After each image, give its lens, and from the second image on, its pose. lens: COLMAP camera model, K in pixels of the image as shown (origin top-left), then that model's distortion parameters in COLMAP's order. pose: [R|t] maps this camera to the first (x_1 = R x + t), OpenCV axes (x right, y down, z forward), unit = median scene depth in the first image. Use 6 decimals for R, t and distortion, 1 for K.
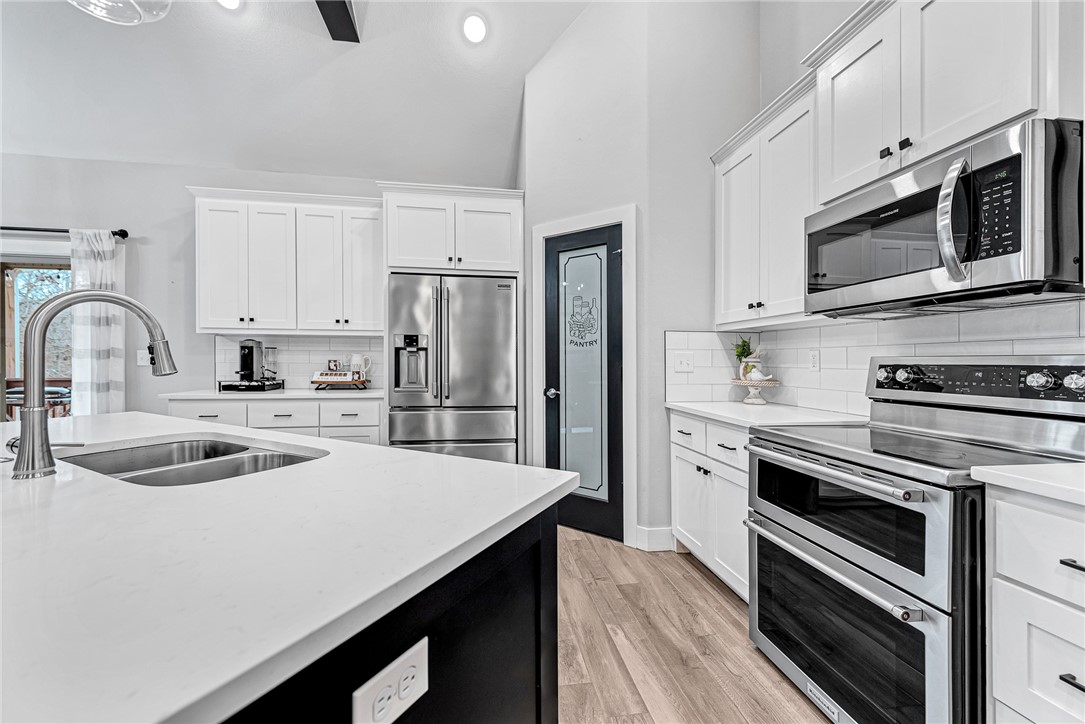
lens RADIAL K [[427.7, 0, 538.7], [0, 427.7, 361.1], [0, 0, 1]] dist [0.001741, -0.000173]
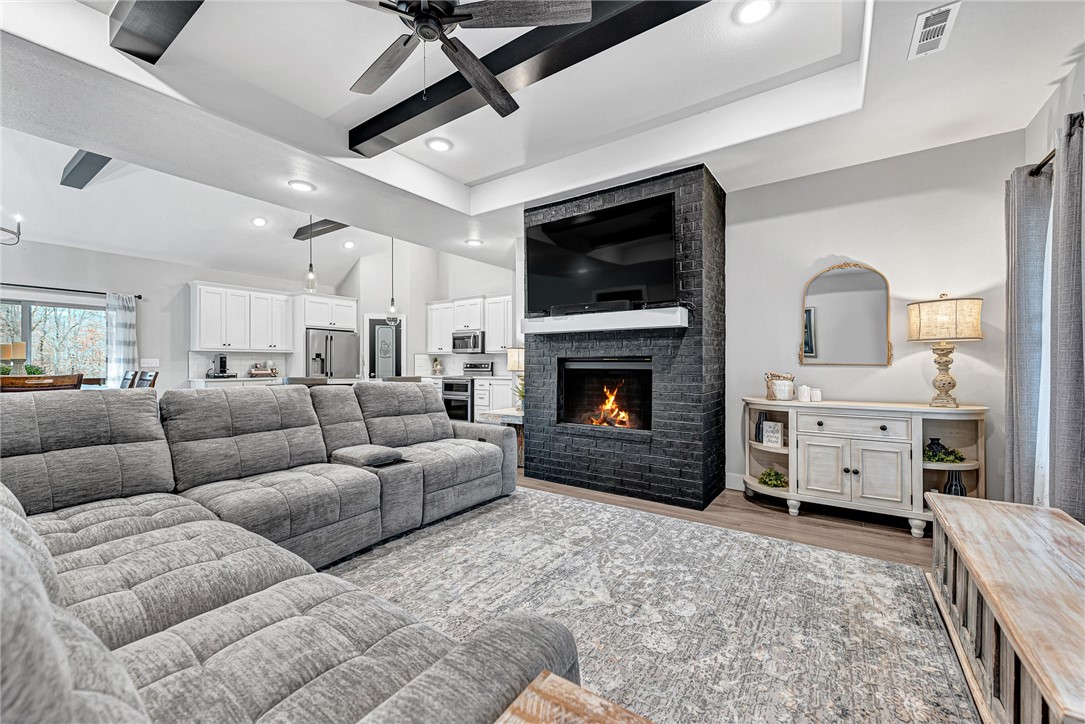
lens RADIAL K [[427.0, 0, 543.1], [0, 427.0, 364.4], [0, 0, 1]] dist [0.006682, -0.000263]
pose [[0.690843, -0.007032, 0.722971, -1.252893], [0.004144, 0.999975, 0.005766, -0.004424], [-0.722993, -0.000988, 0.690854, -1.785876]]
